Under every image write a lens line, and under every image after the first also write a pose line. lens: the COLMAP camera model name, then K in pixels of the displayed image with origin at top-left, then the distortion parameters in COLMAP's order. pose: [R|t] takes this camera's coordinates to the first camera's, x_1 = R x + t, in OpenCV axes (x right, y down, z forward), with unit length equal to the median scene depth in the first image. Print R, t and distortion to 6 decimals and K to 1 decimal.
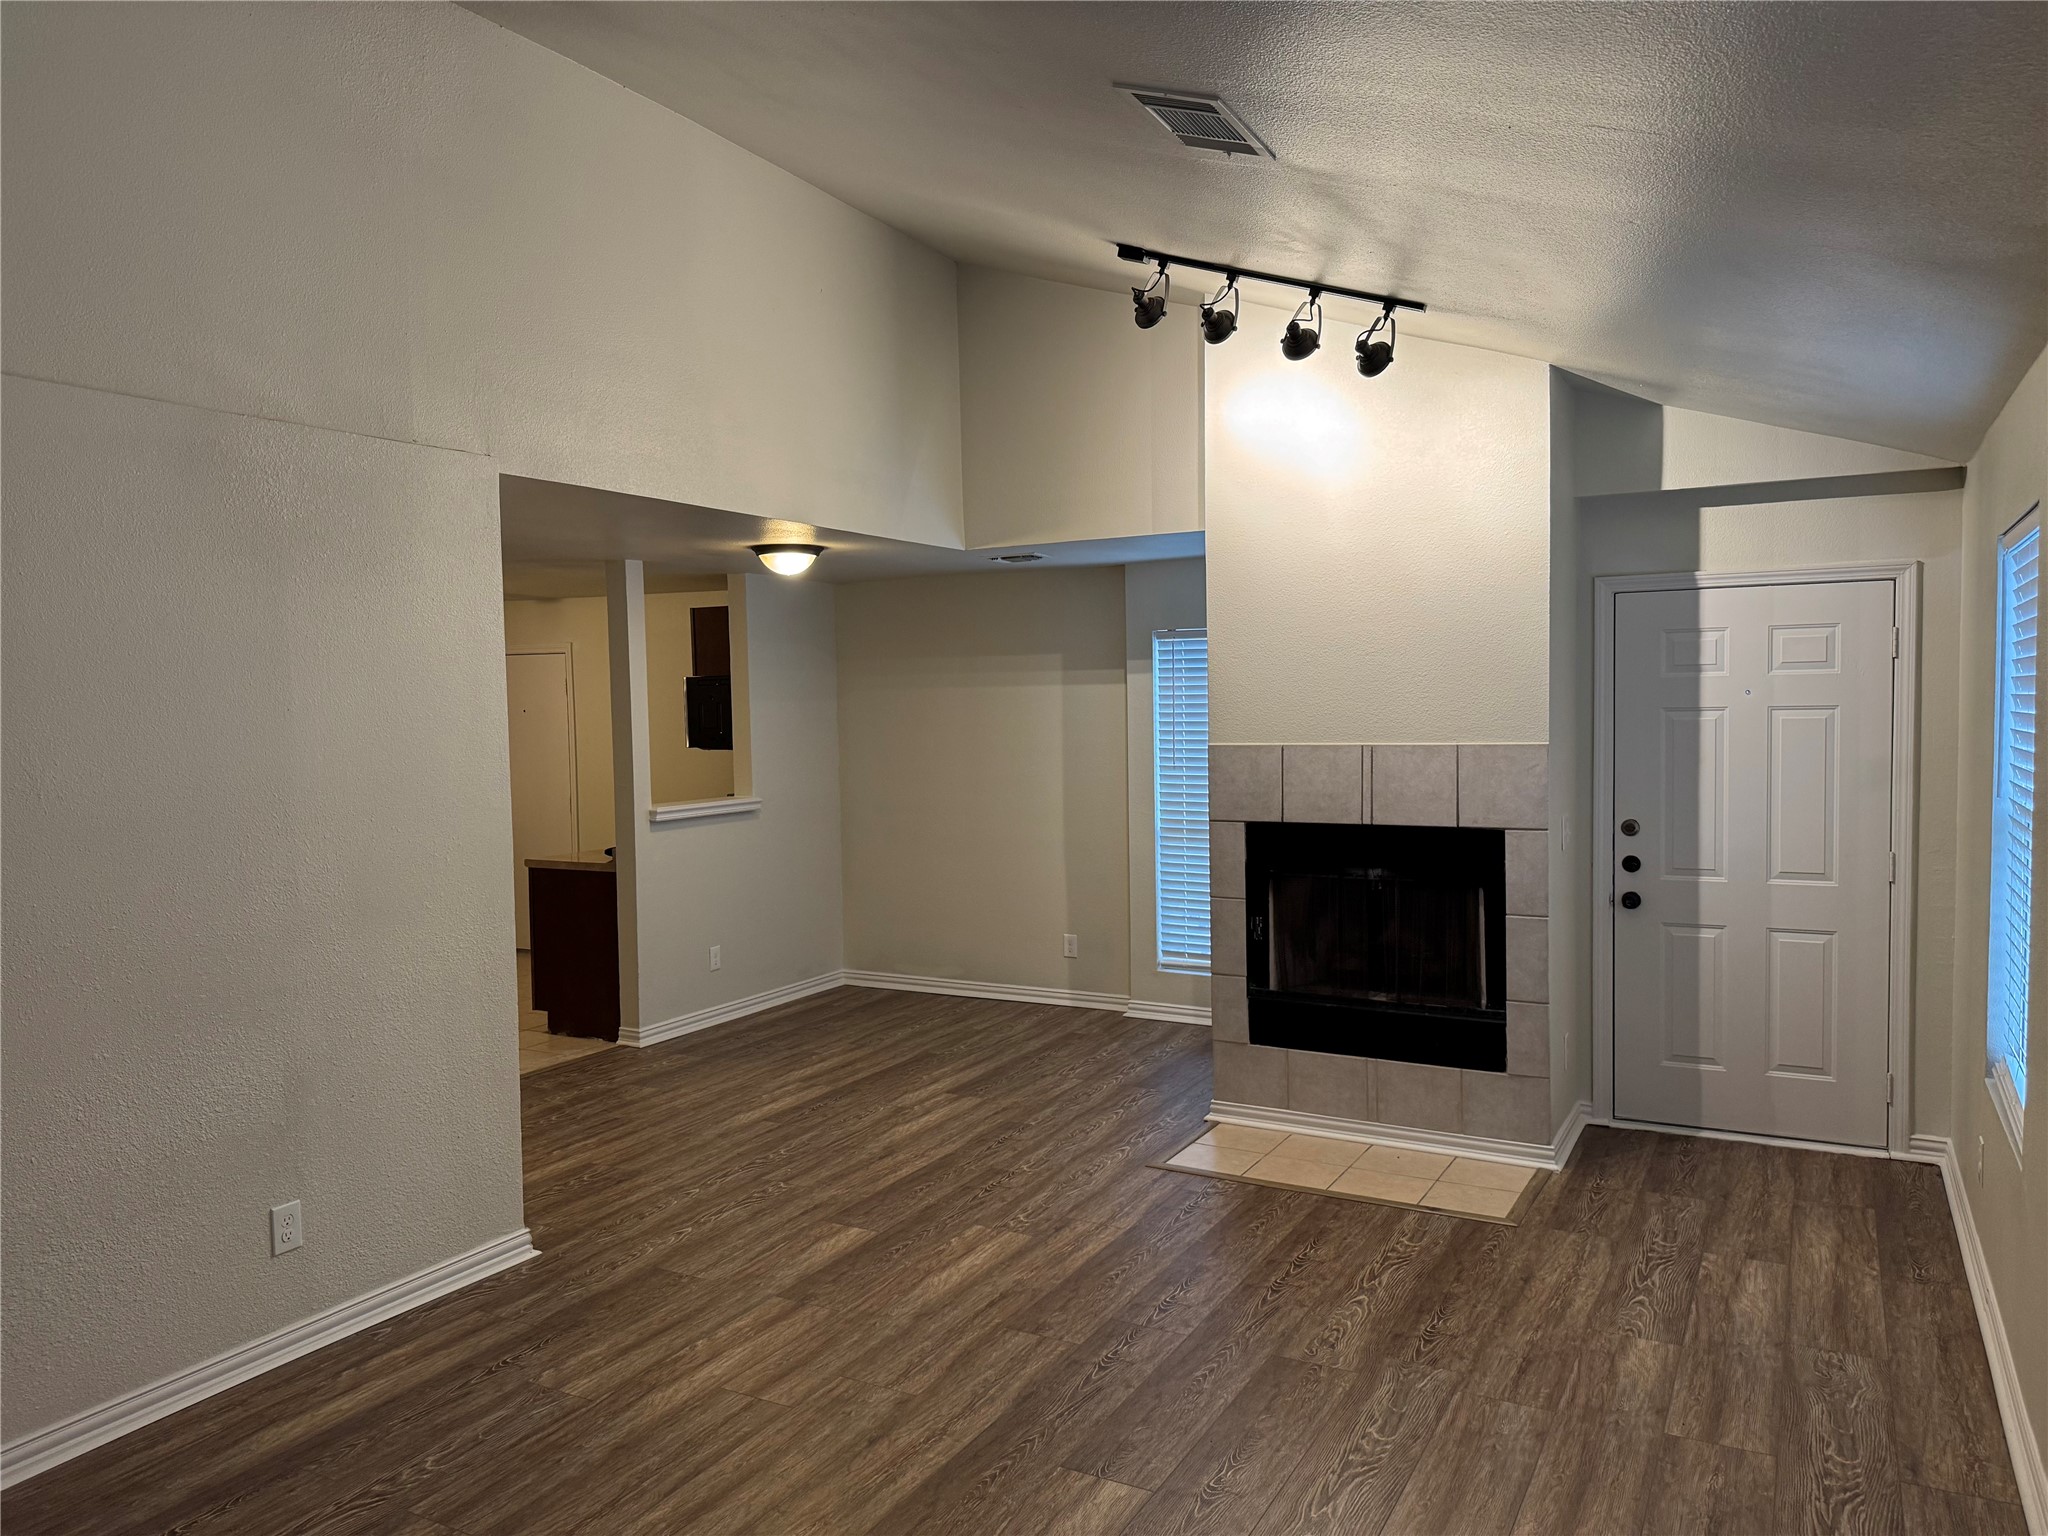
lens RADIAL K [[1449.4, 0, 1030.3], [0, 1449.4, 757.8], [0, 0, 1]] dist [0.073125, -0.091352]
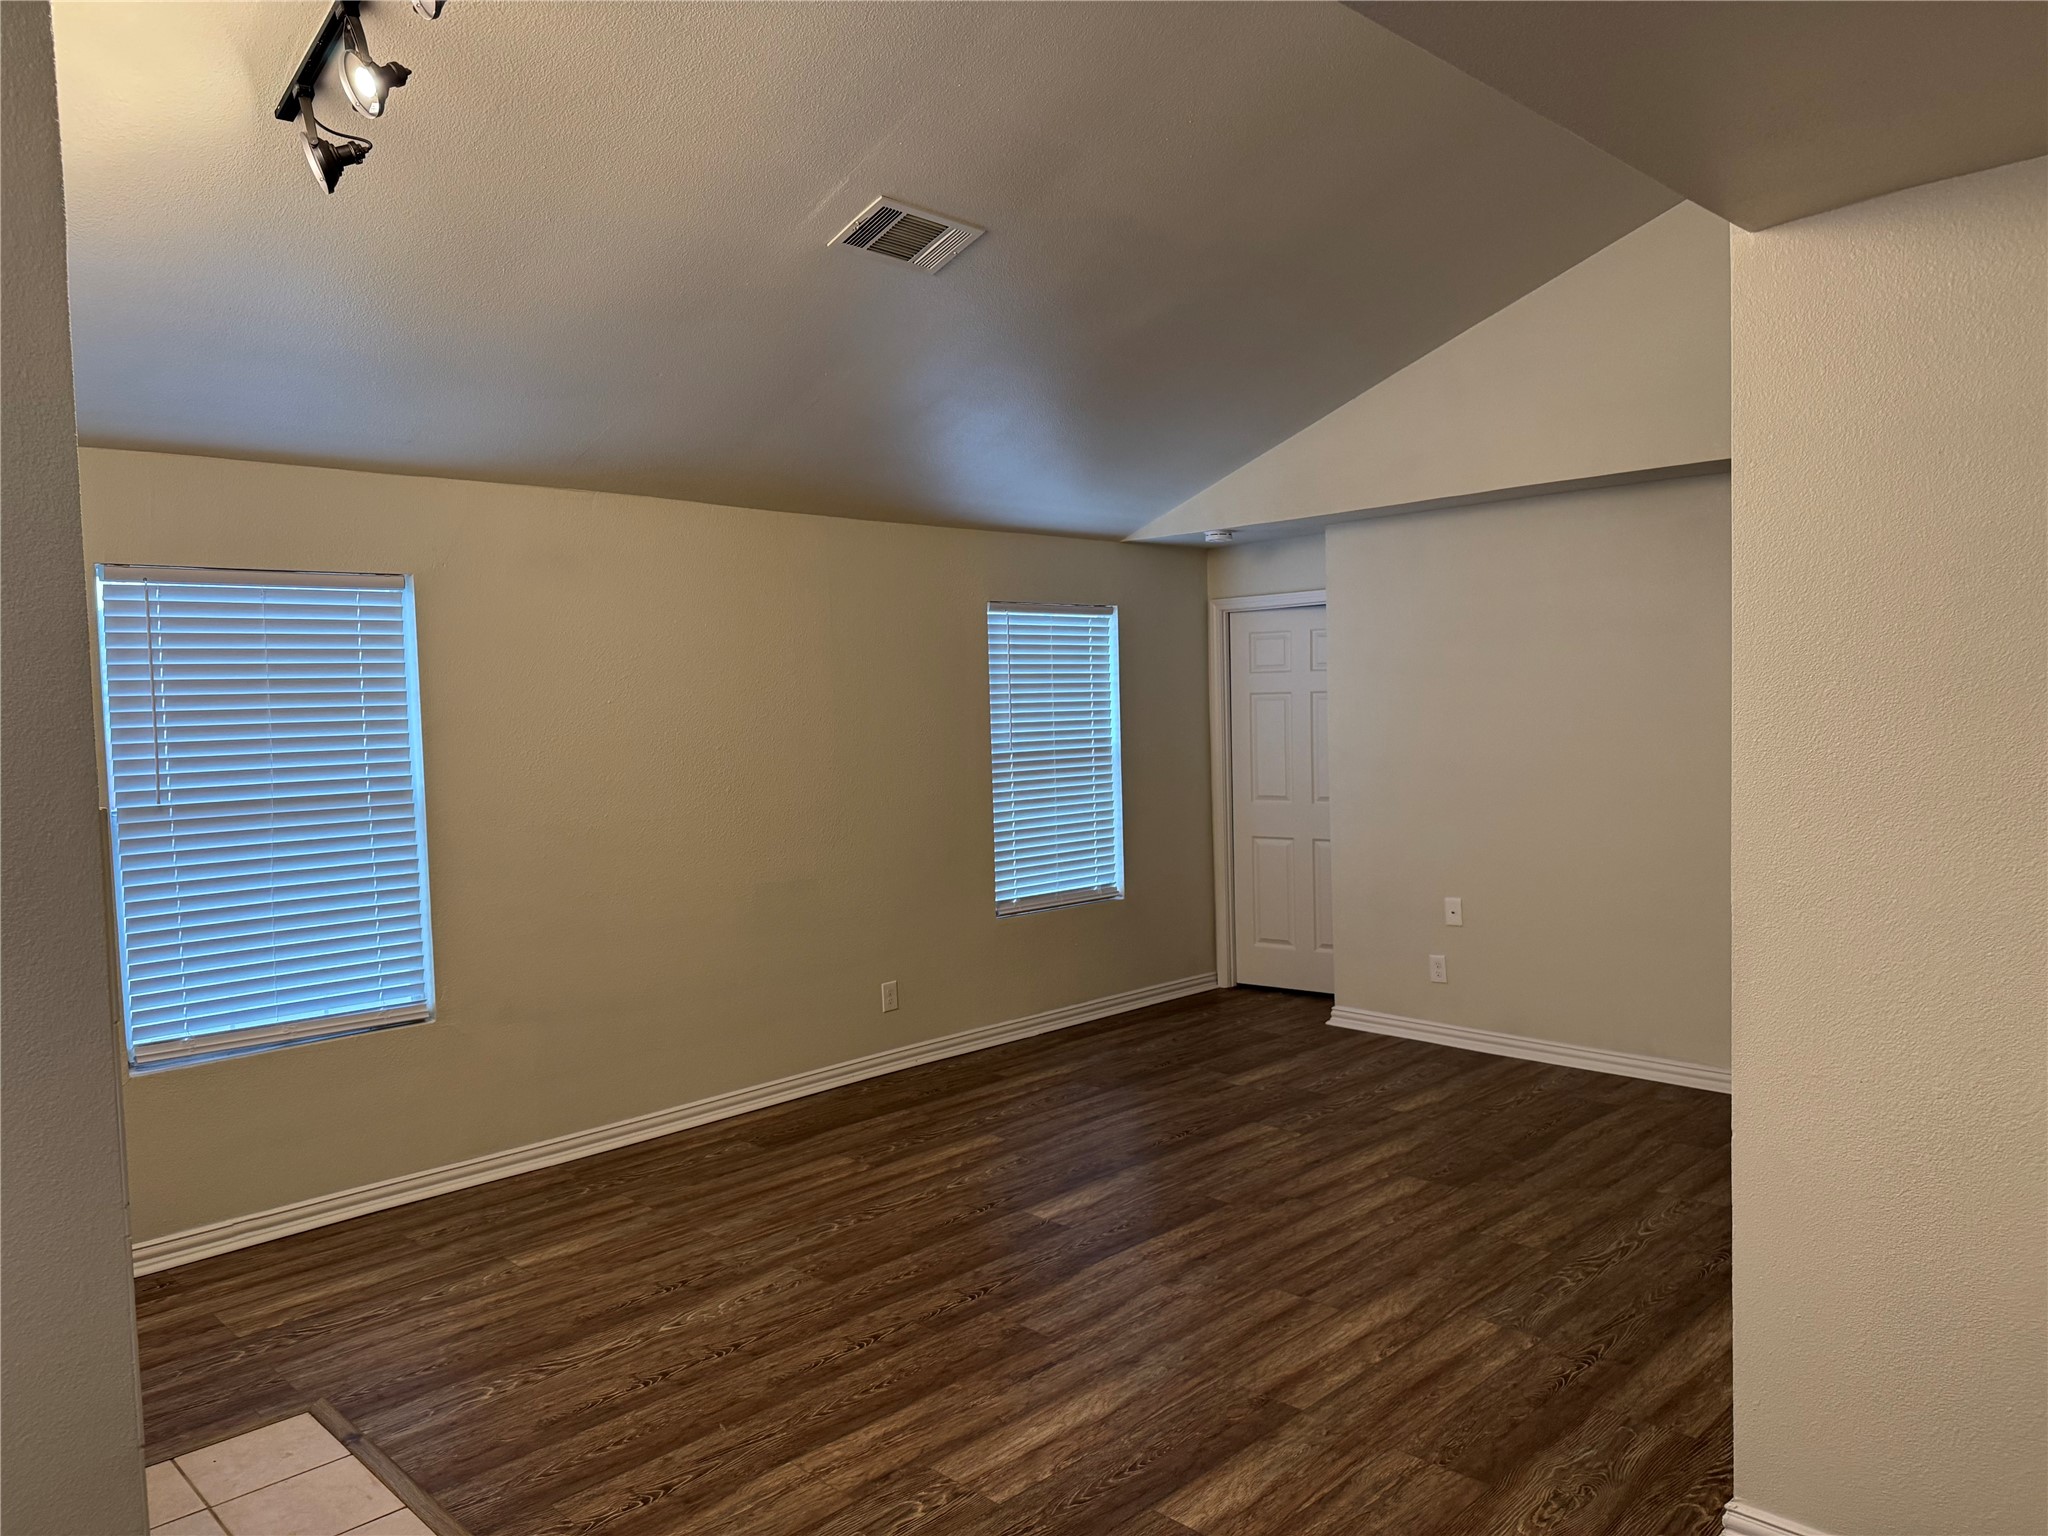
lens RADIAL K [[1449.4, 0, 1036.5], [0, 1449.4, 767.6], [0, 0, 1]] dist [0.073125, -0.091352]
pose [[-0.958866, 0.030954, 0.282167, -0.271054], [0.056064, 0.995107, 0.081354, -0.049668], [-0.278268, 0.093827, -0.955910, 1.767412]]
